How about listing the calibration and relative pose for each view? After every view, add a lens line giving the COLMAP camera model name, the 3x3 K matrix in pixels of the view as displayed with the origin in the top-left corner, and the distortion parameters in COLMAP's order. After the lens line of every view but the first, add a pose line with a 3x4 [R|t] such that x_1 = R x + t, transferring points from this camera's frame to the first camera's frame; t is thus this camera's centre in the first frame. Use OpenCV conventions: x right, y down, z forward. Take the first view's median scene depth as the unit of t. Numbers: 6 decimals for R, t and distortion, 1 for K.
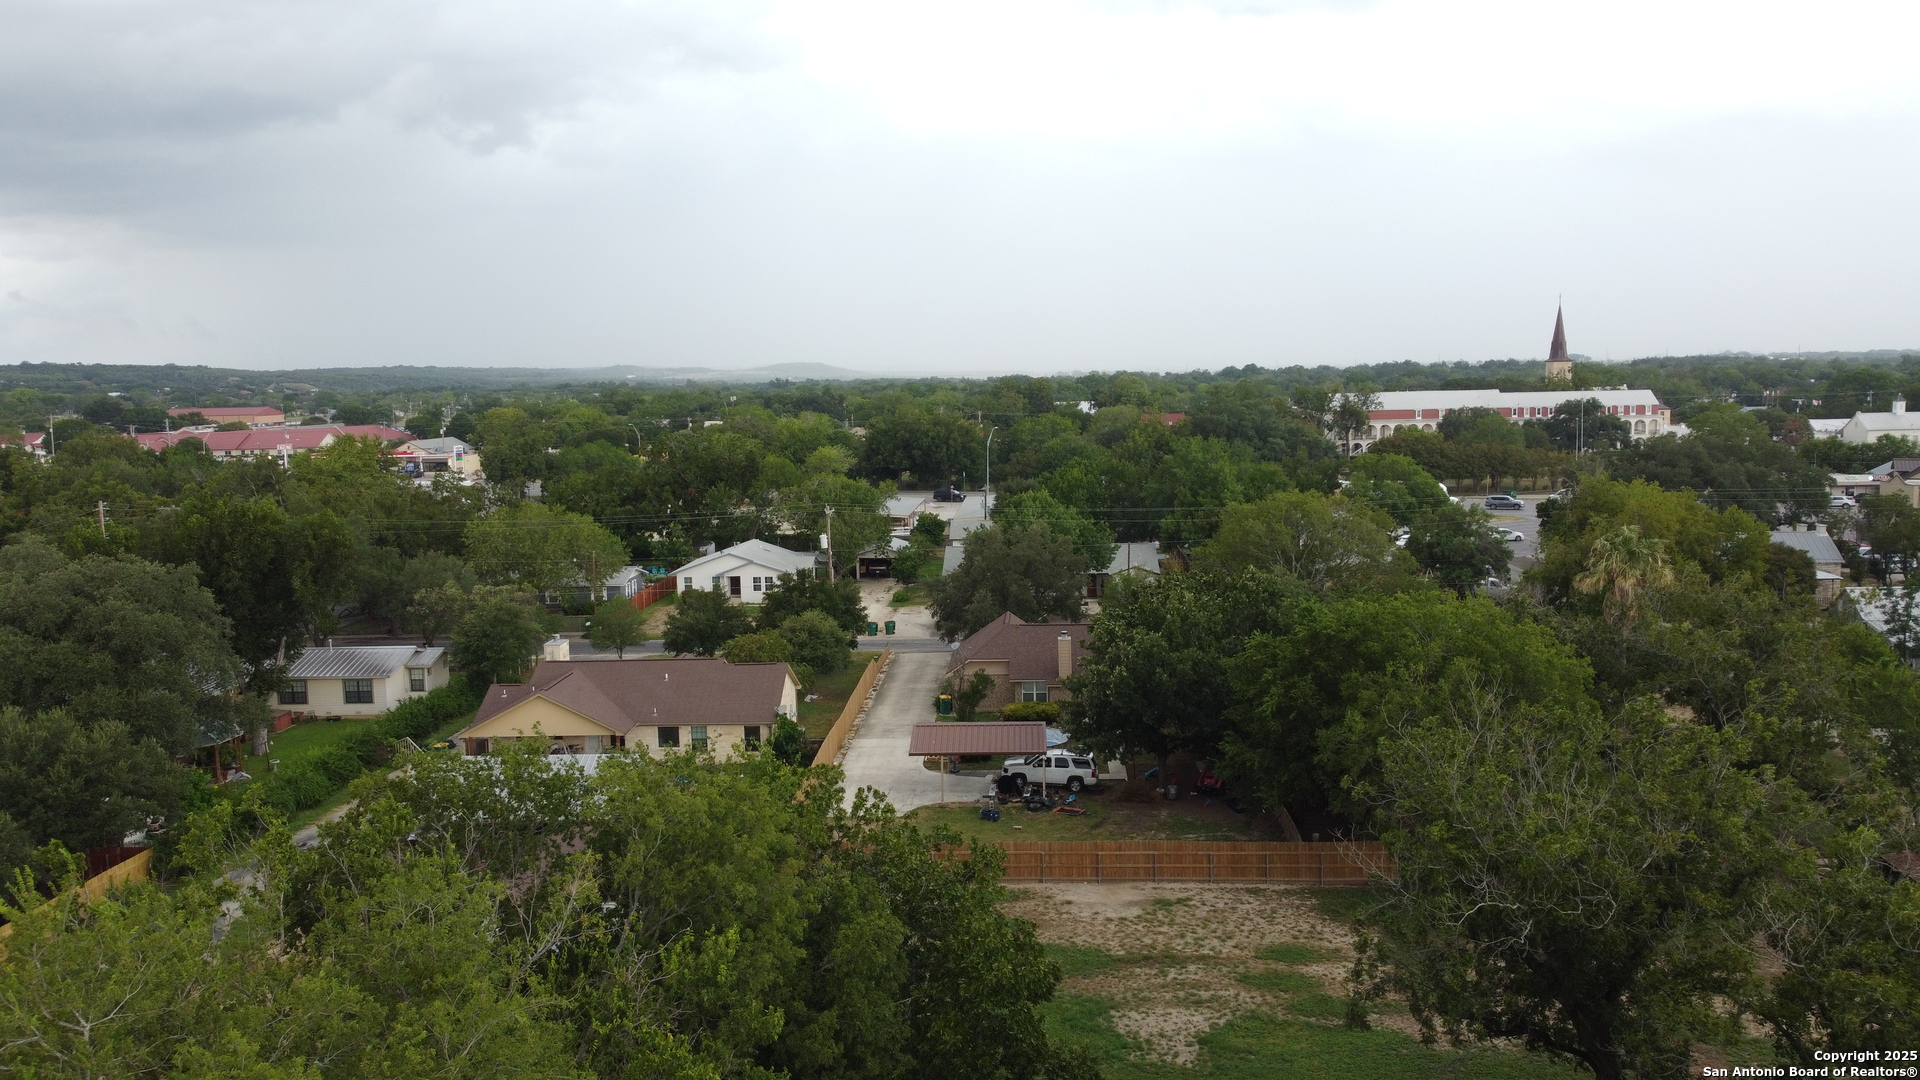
lens RADIAL K [[1473.0, 0, 950.6], [0, 1473.0, 550.2], [0, 0, 1]] dist [0.002797, -0.016248]
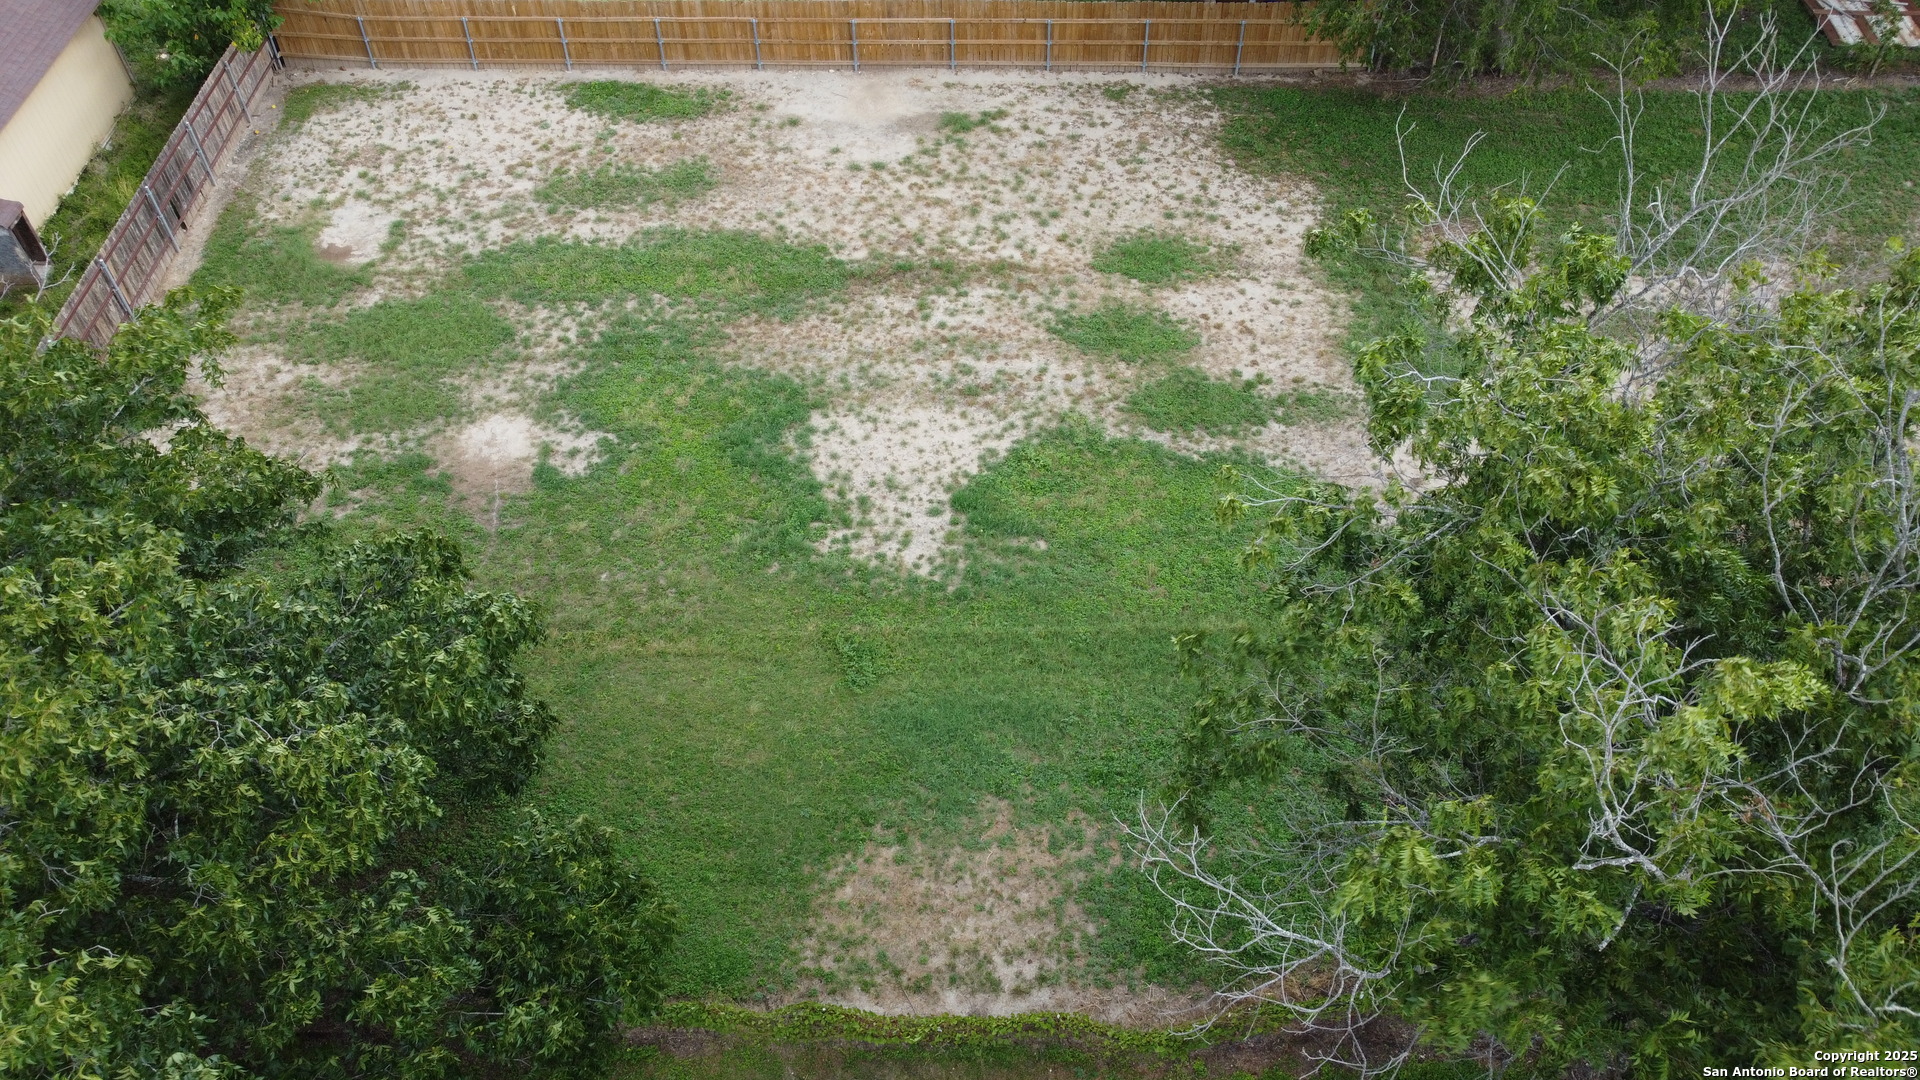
lens RADIAL K [[1473.0, 0, 947.0], [0, 1473.0, 547.7], [0, 0, 1]] dist [0.002797, -0.016248]
pose [[0.999193, -0.019173, 0.035296, 0.116949], [-0.009068, 0.748370, 0.663220, -0.019044], [-0.039130, -0.663005, 0.747592, 0.457292]]
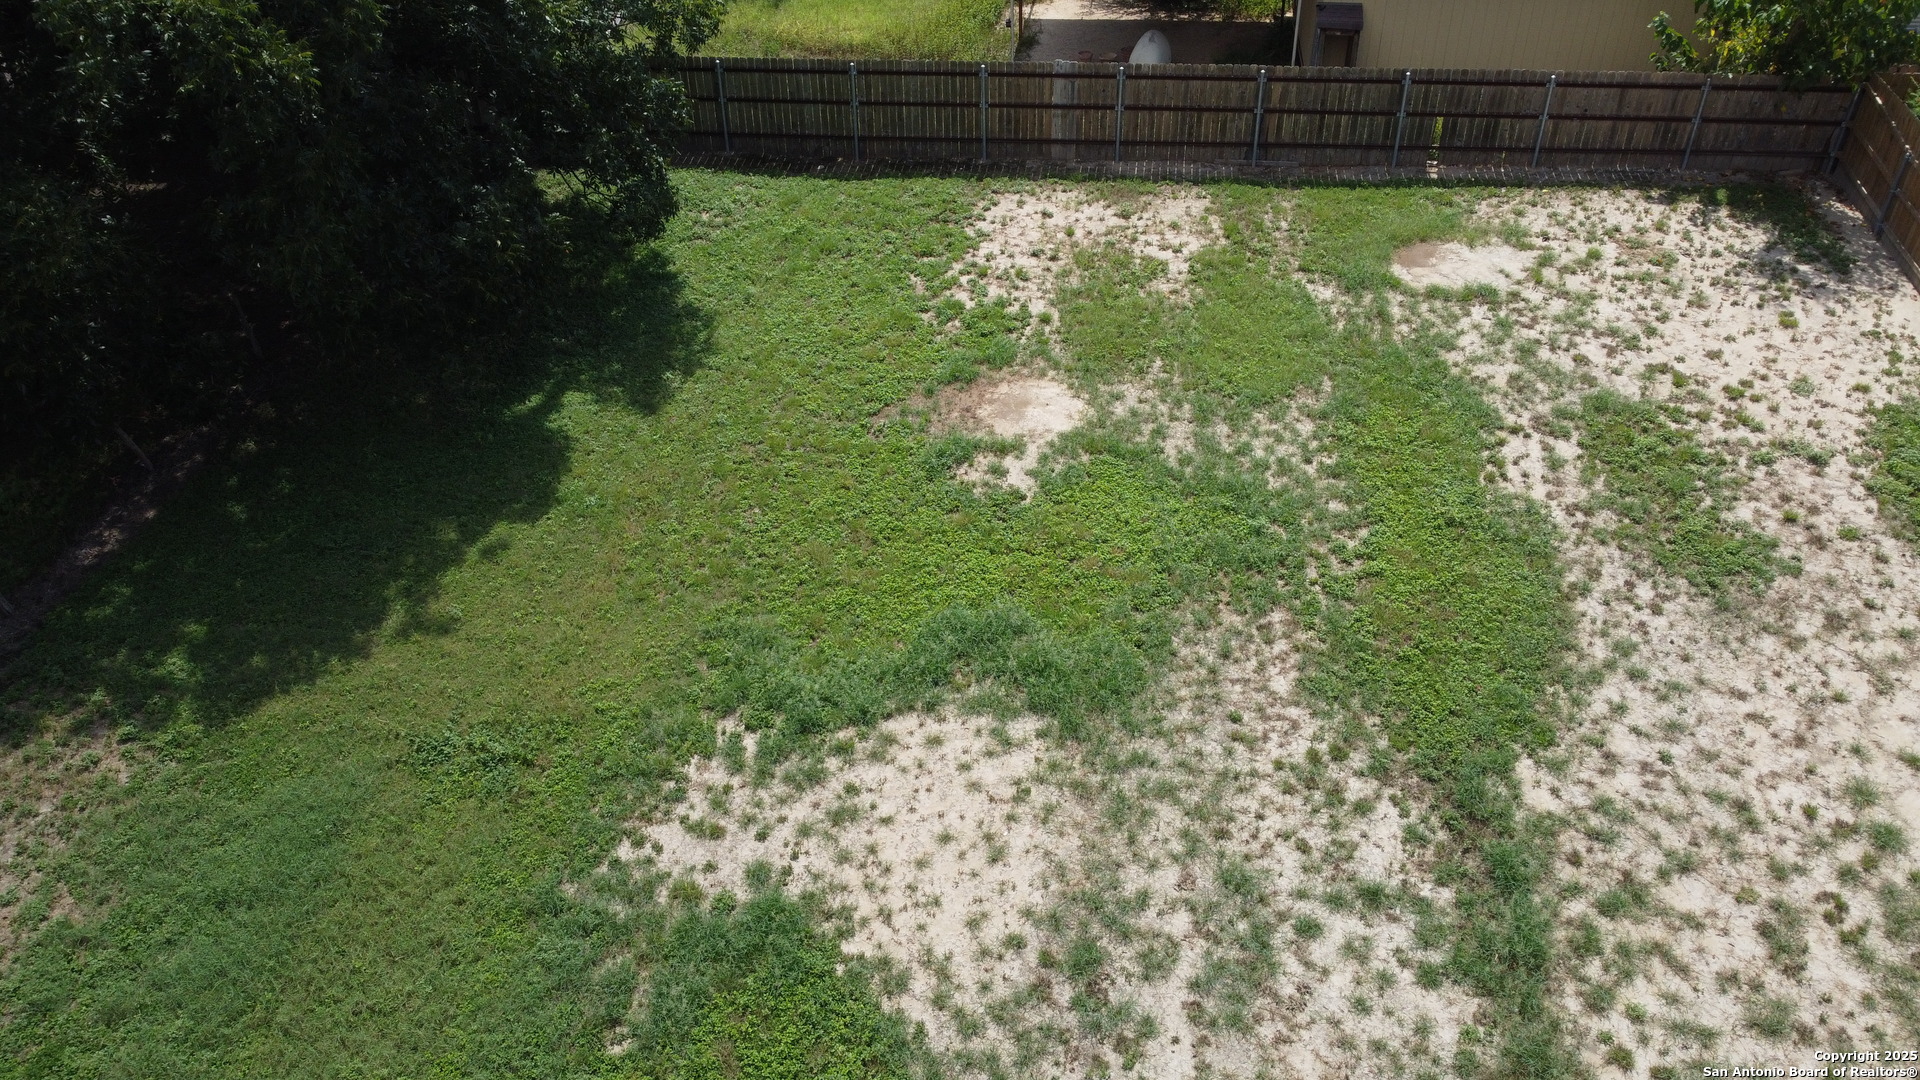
lens RADIAL K [[1473.0, 0, 962.8], [0, 1473.0, 525.9], [0, 0, 1]] dist [0.002797, -0.016248]
pose [[-0.082928, 0.626379, -0.775095, 0.272761], [-0.093826, 0.769411, 0.631825, 0.074333], [0.992129, 0.125120, -0.005035, 0.823252]]
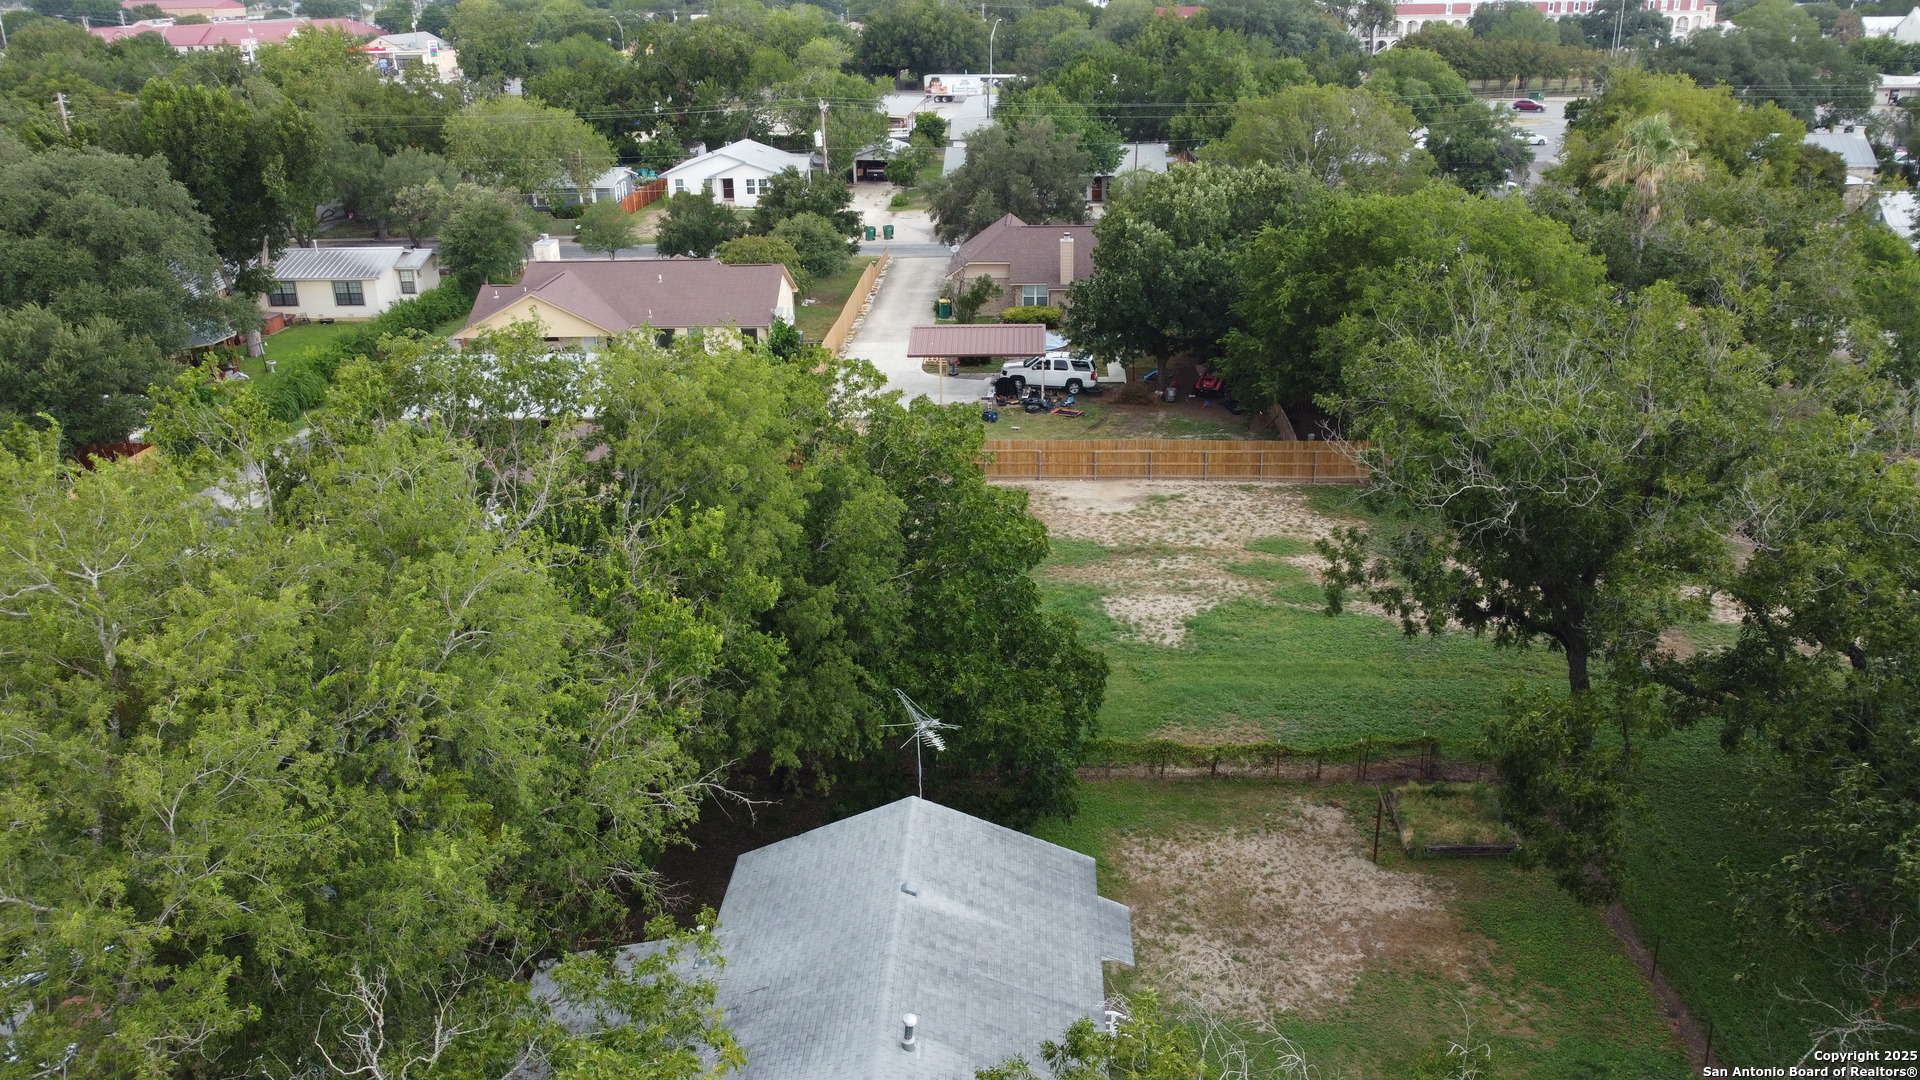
lens RADIAL K [[1473.0, 0, 949.9], [0, 1473.0, 554.4], [0, 0, 1]] dist [0.002797, -0.016248]
pose [[0.999998, 0.001833, -0.001216, 0.002324], [-0.001457, 0.966082, 0.258231, 0.013509], [0.001648, -0.258228, 0.966083, 0.005353]]
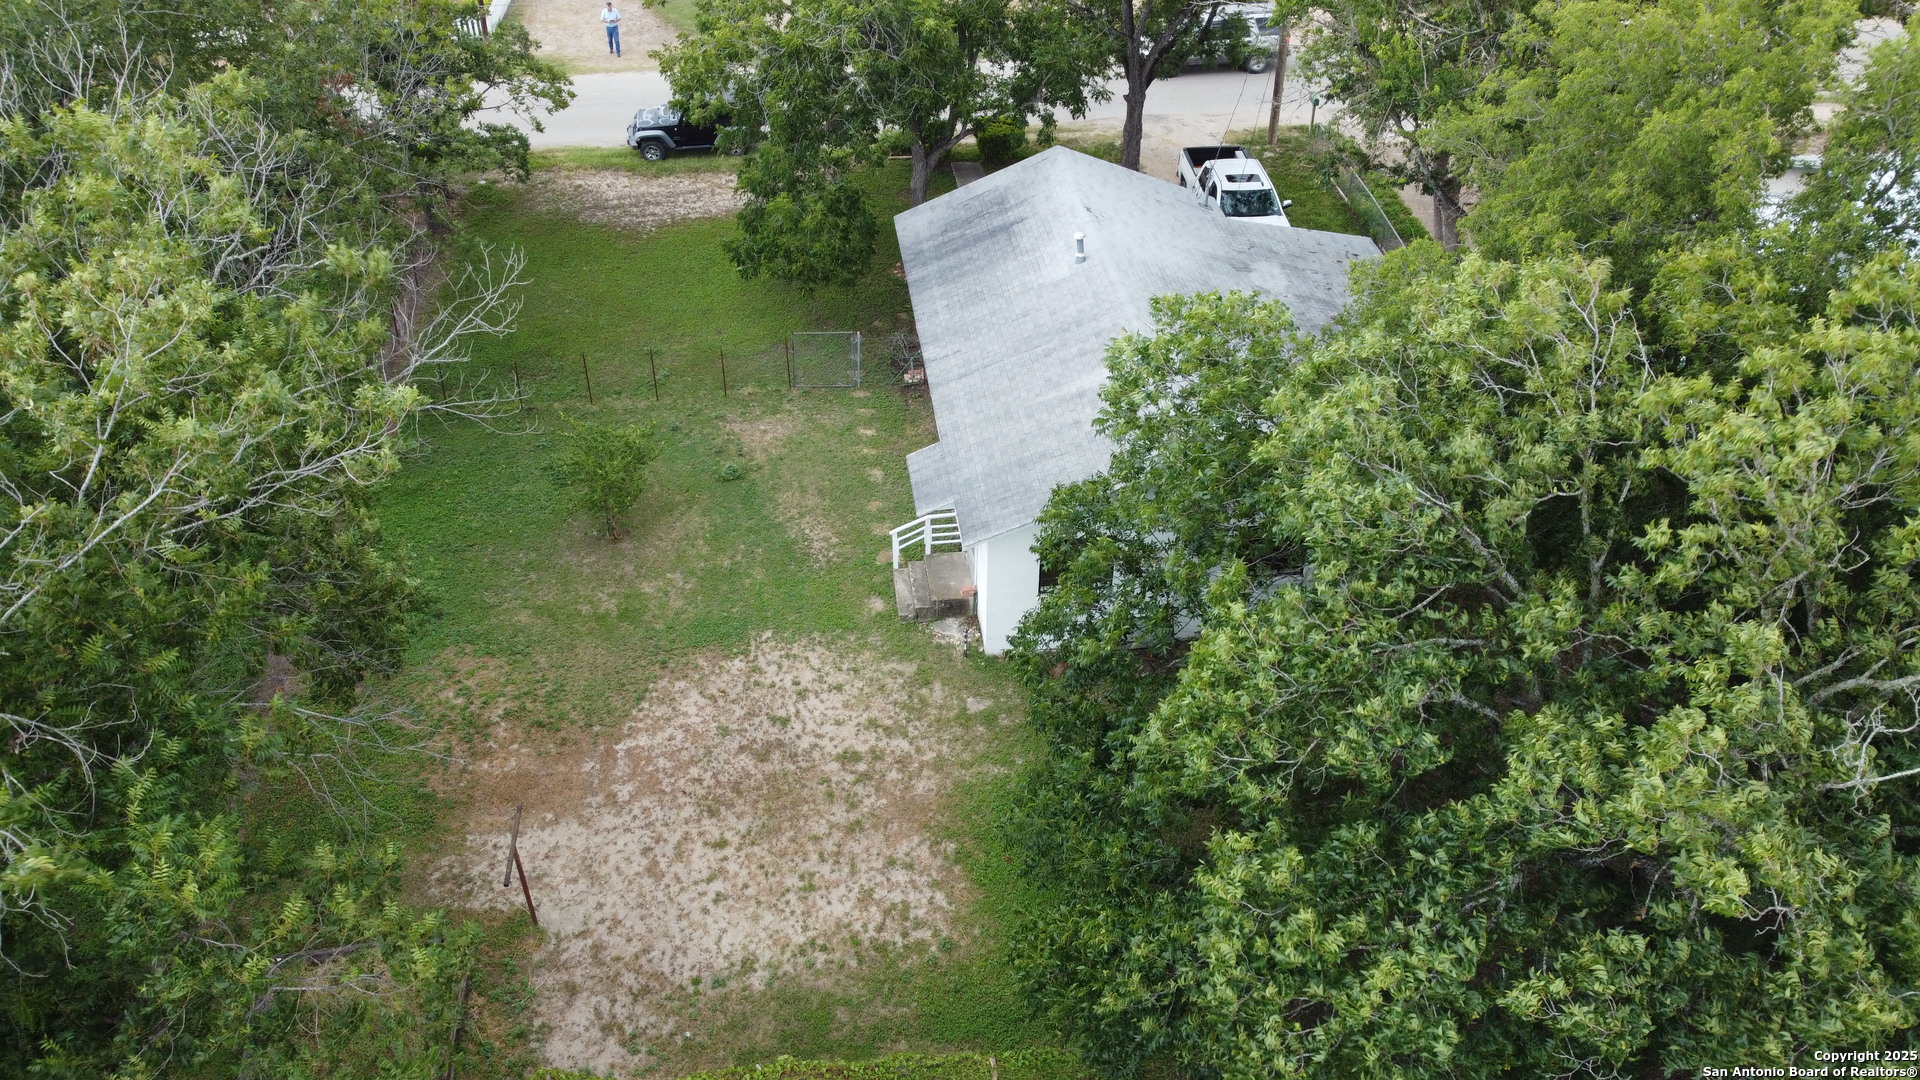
lens RADIAL K [[1473.0, 0, 950.5], [0, 1473.0, 534.4], [0, 0, 1]] dist [0.002797, -0.016248]
pose [[-0.984323, 0.127355, -0.122020, 0.107992], [0.003522, 0.705877, 0.708325, -0.038632], [0.176339, 0.696791, -0.695260, 0.775203]]
